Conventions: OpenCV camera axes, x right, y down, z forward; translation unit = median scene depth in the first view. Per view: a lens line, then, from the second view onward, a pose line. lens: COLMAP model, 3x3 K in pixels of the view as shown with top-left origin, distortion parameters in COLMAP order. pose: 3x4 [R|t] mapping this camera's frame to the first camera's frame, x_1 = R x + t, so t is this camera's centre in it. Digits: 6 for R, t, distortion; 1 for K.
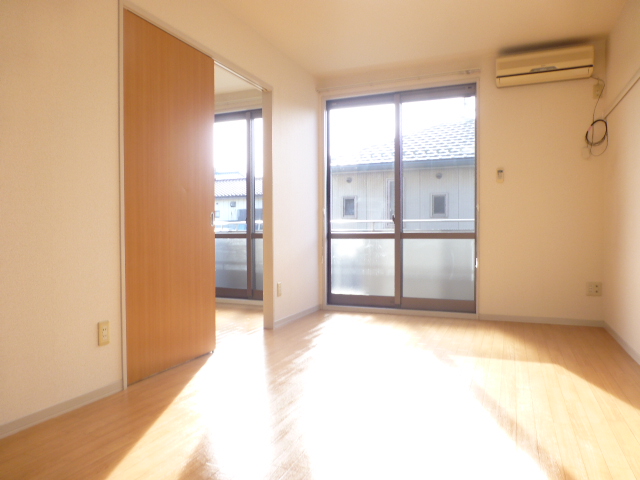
lens RADIAL K [[456.0, 0, 321.7], [0, 456.0, 238.8], [0, 0, 1]] dist [-0.023762, 0.002761]
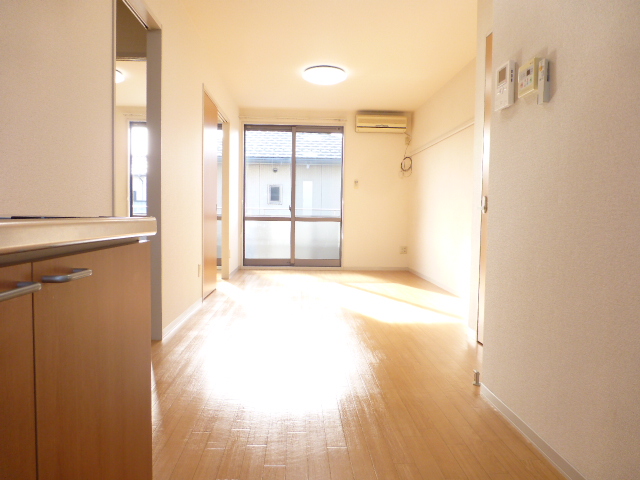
lens RADIAL K [[456.0, 0, 319.0], [0, 456.0, 240.1], [0, 0, 1]] dist [-0.023762, 0.002761]
pose [[0.906561, -0.004765, 0.422047, -0.422053], [-0.012343, 0.999209, 0.037792, 0.004744], [-0.421893, -0.039470, 0.905786, -0.455995]]
